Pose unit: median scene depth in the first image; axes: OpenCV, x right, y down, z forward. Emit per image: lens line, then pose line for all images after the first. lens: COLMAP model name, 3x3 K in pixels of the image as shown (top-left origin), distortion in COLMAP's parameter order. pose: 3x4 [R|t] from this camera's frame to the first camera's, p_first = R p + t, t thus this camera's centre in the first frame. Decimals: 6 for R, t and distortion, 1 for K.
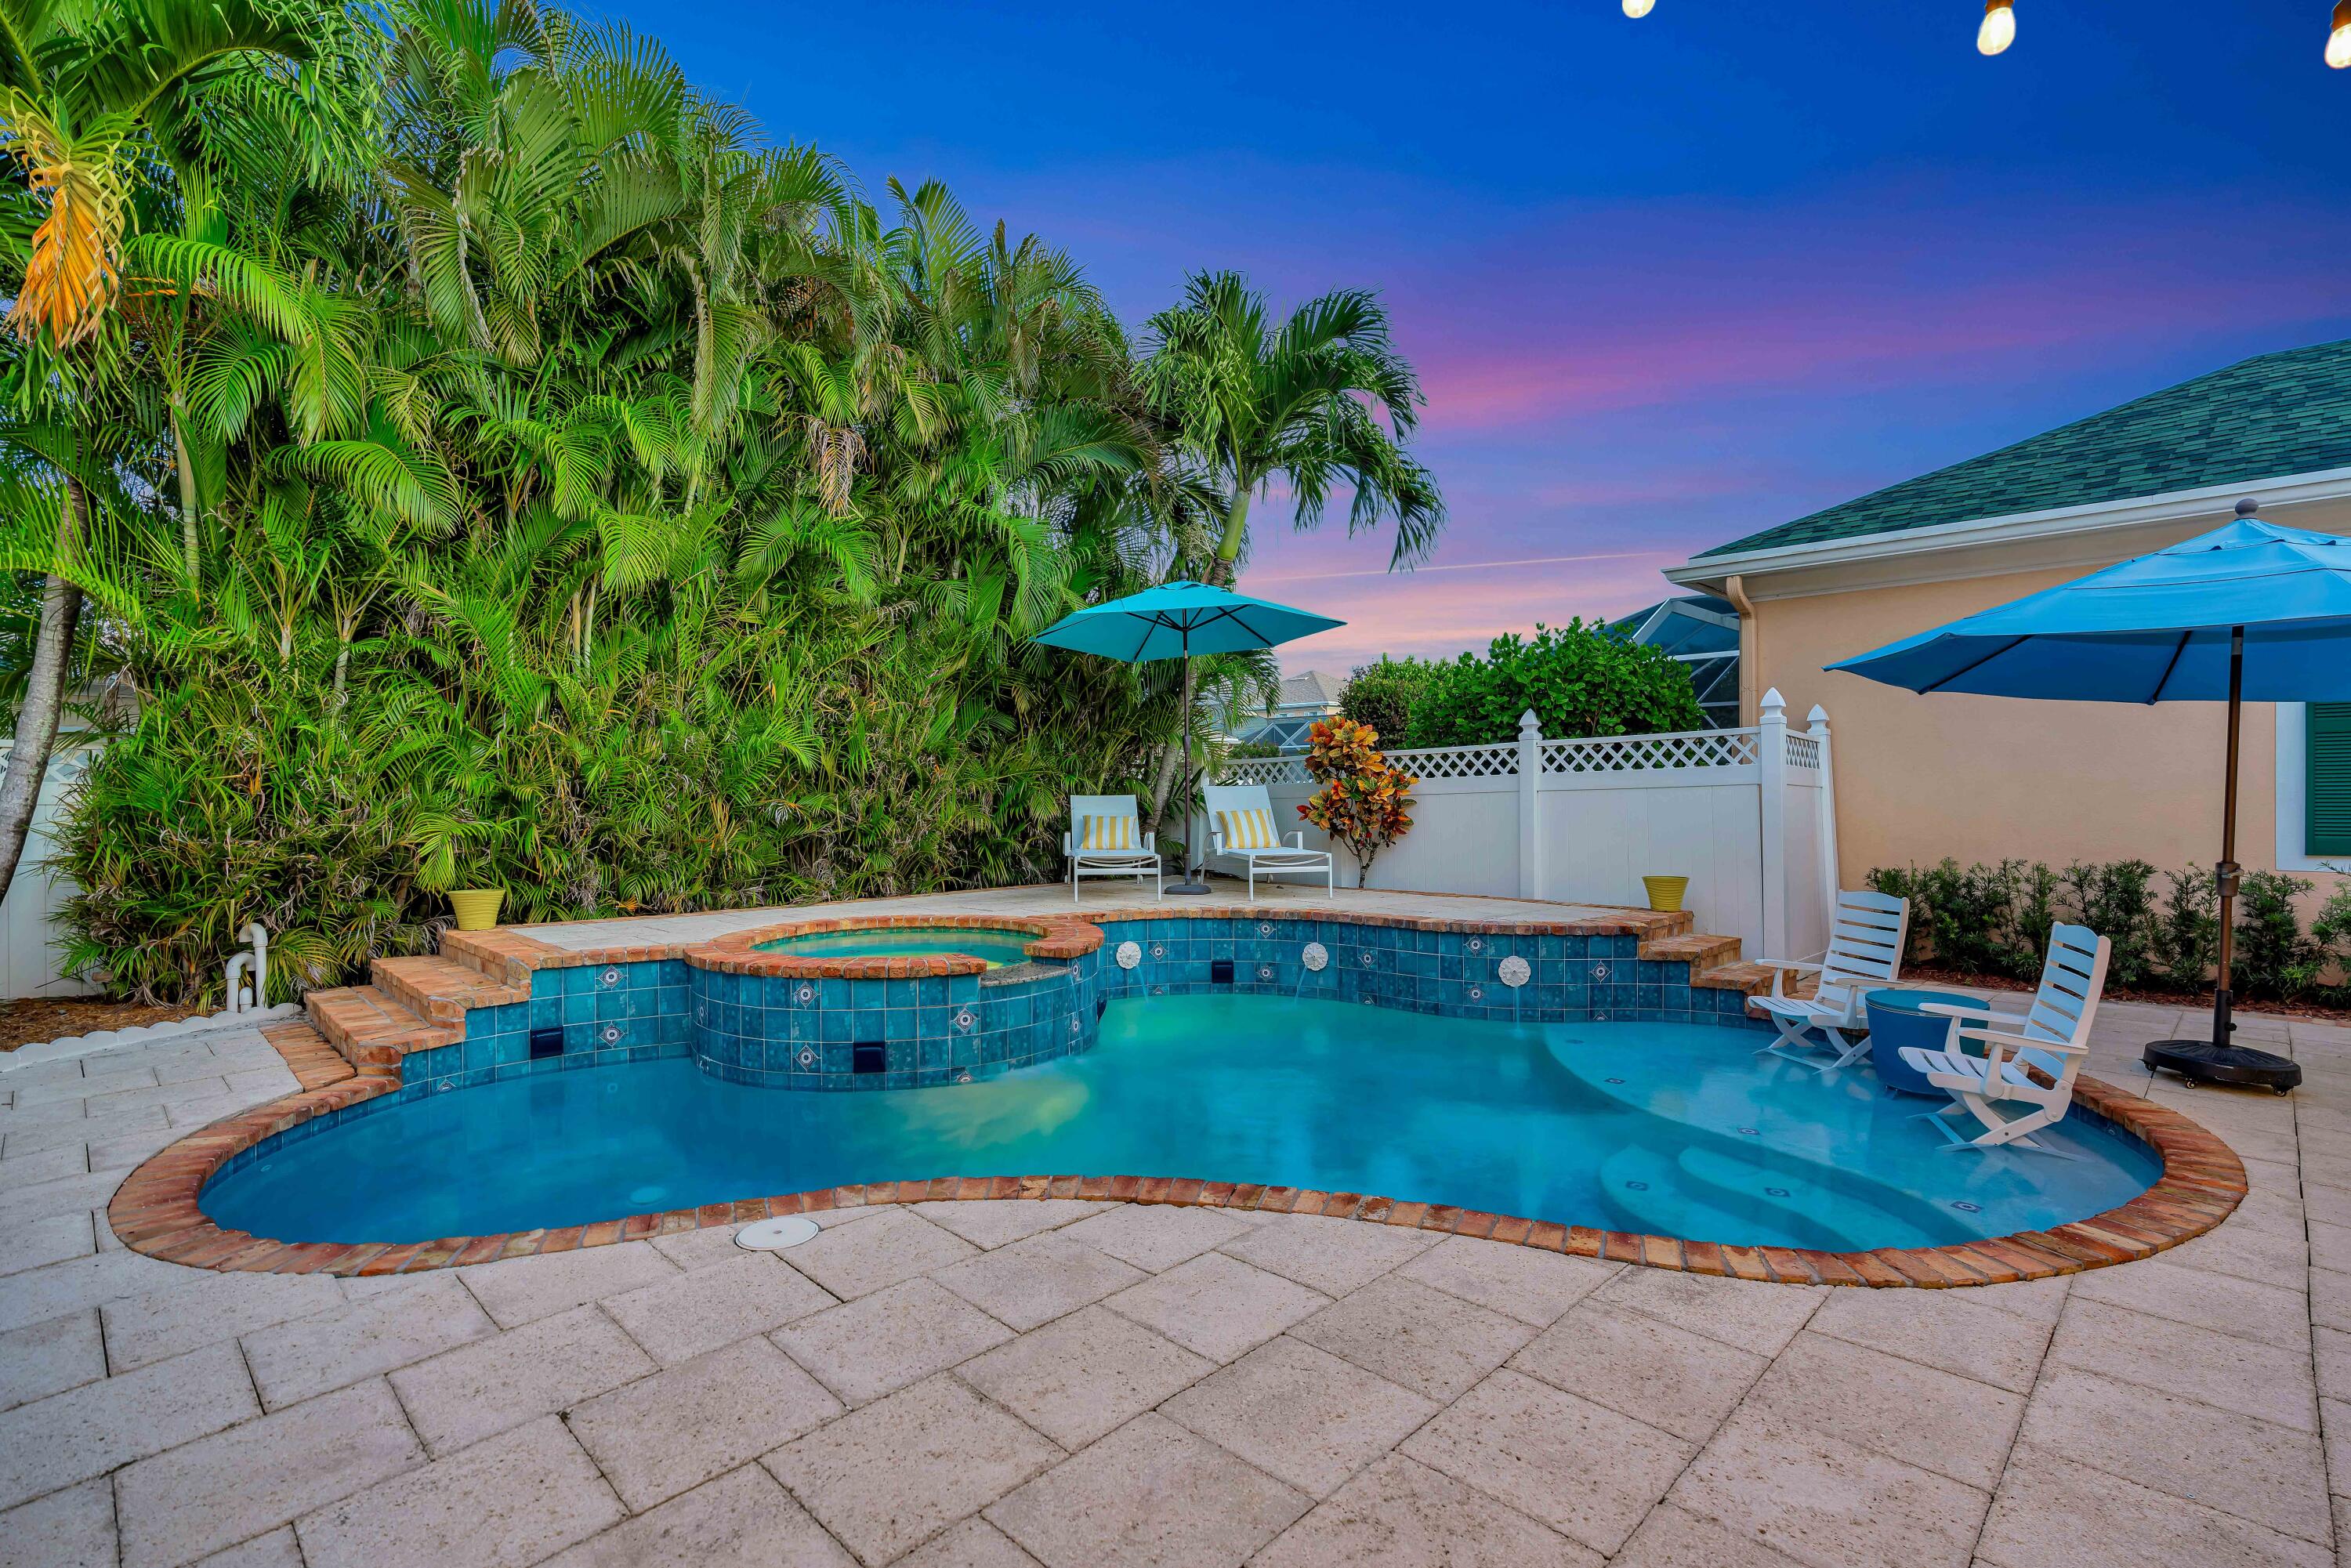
lens RADIAL K [[1103.3, 0, 1177.3], [0, 1103.3, 792.4], [0, 0, 1]] dist [-0.017002, 0.008074]
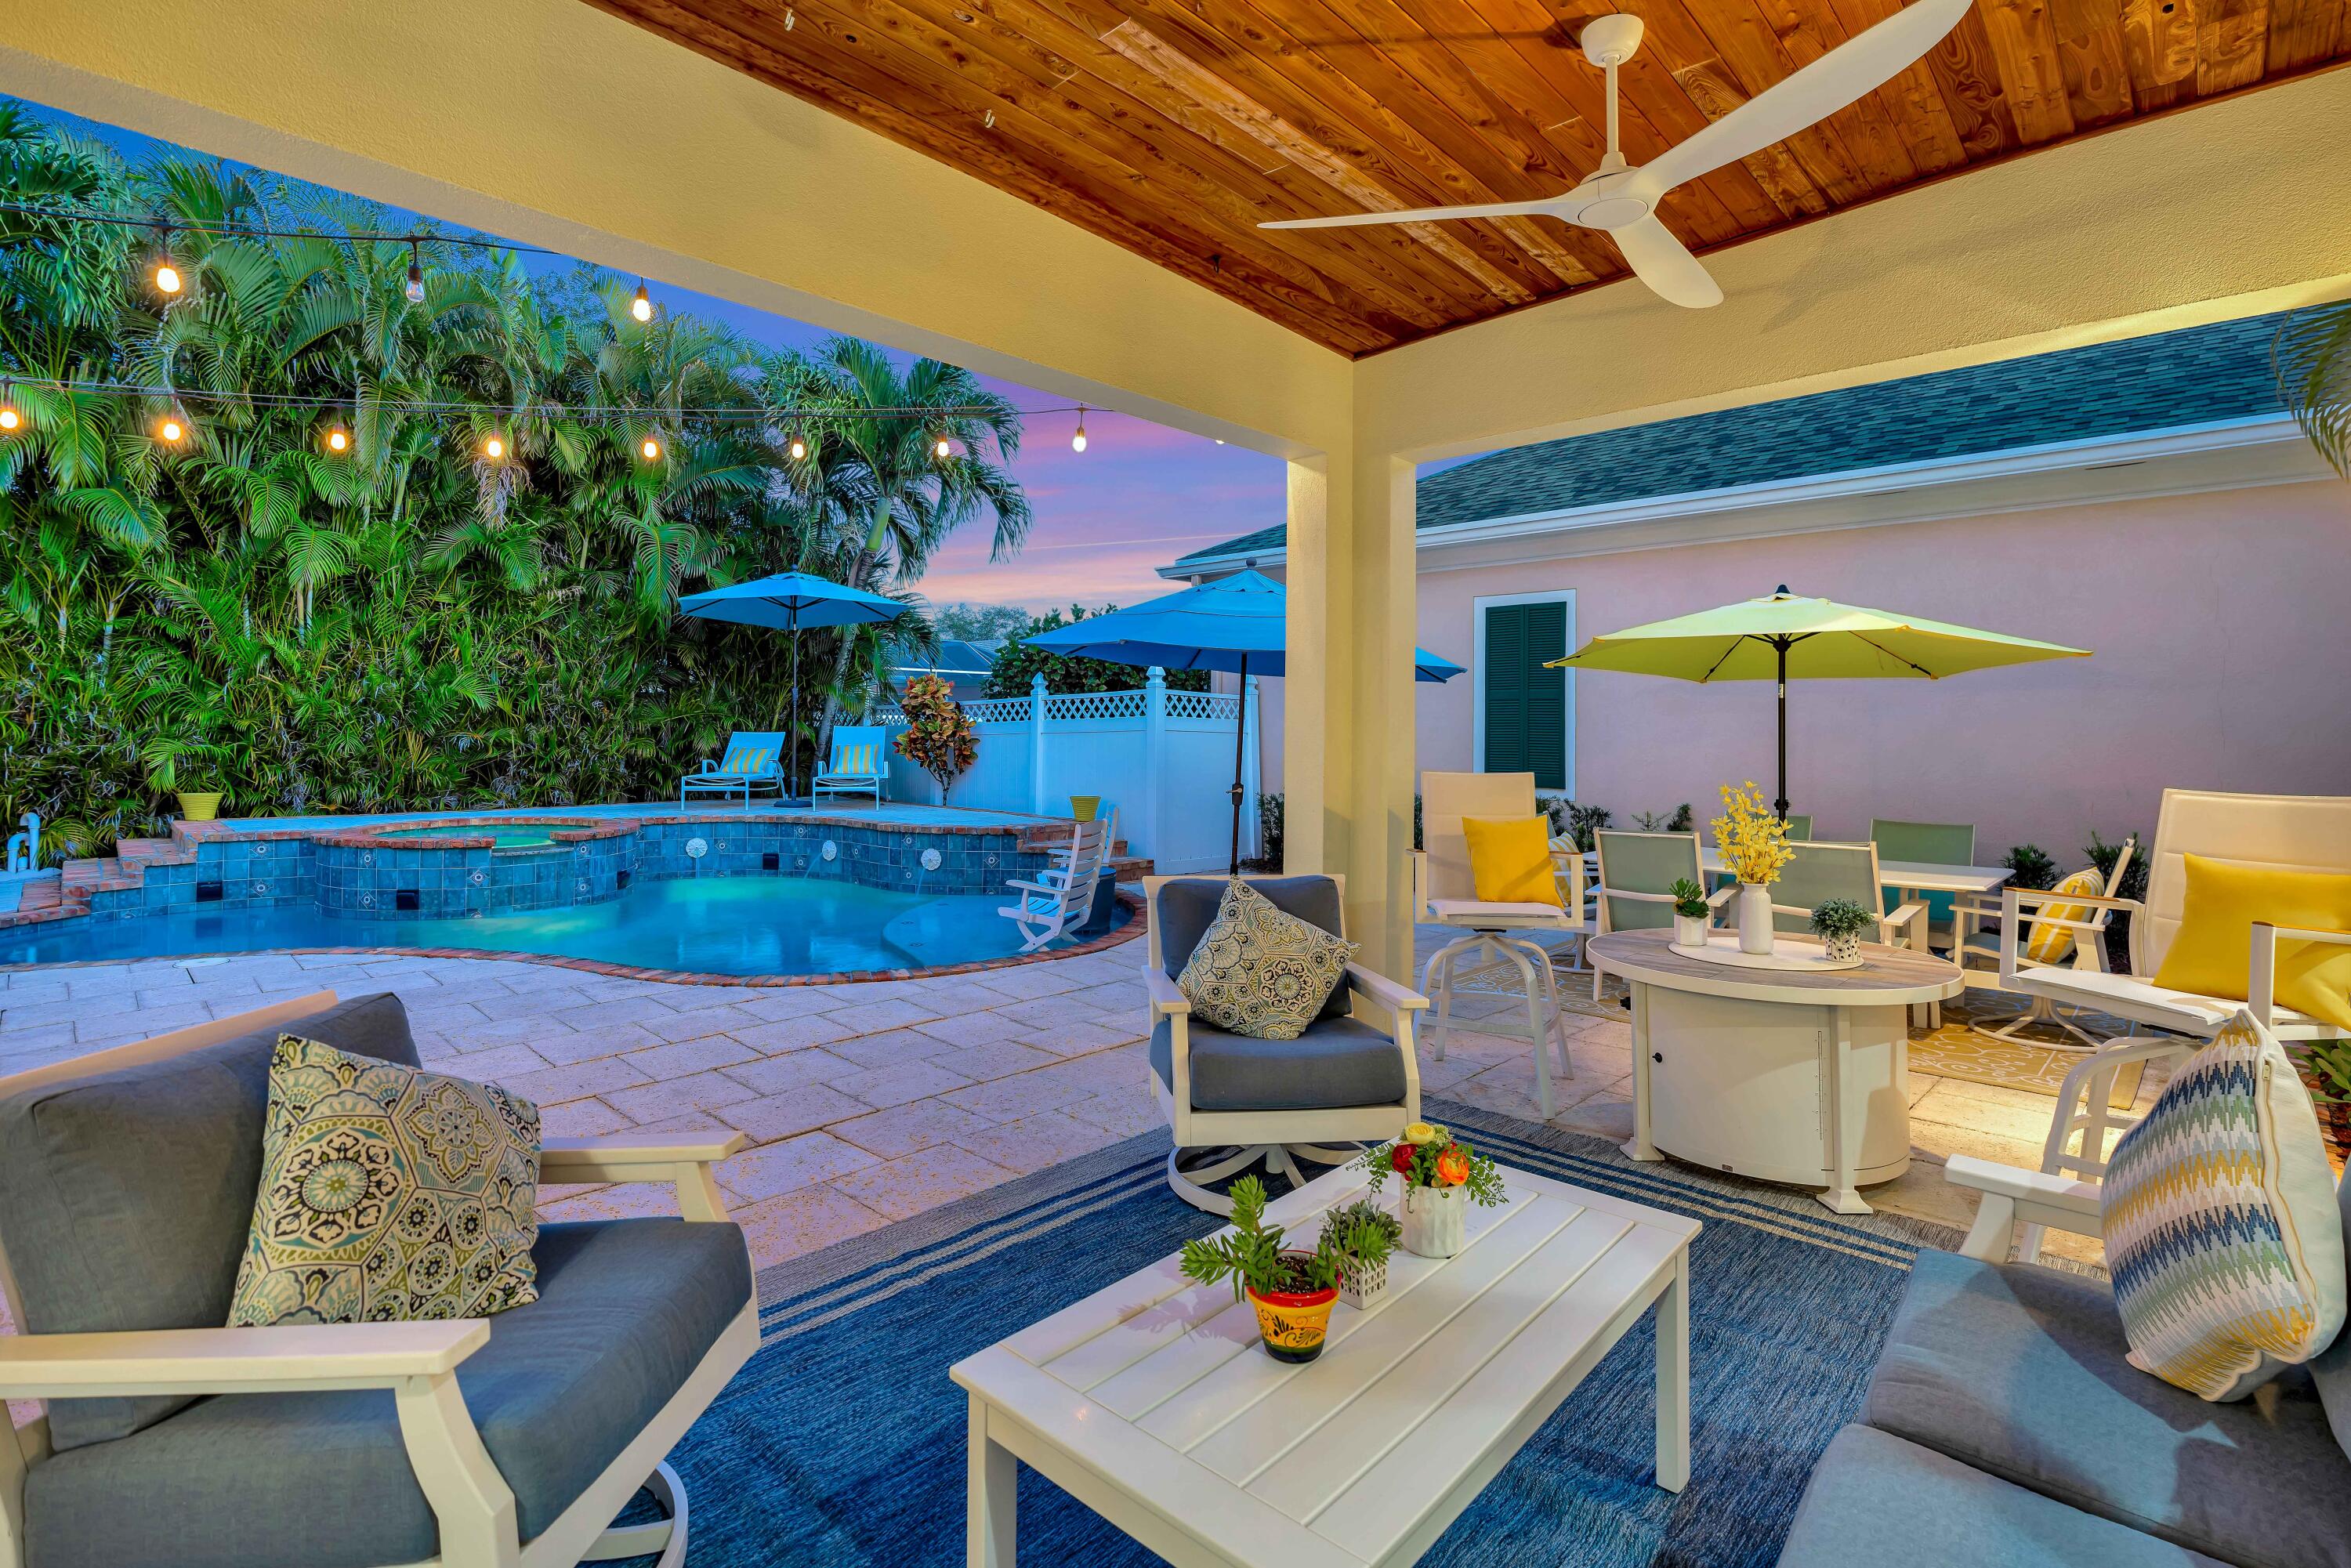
lens RADIAL K [[1077.2, 0, 1177.1], [0, 1077.2, 713.9], [0, 0, 1]] dist [-0.015010, 0.007094]
pose [[0.999812, 0.013413, 0.014007, 0.621076], [-0.013195, 0.999791, -0.015589, -0.009003], [-0.014214, 0.015402, 0.999780, -0.418471]]
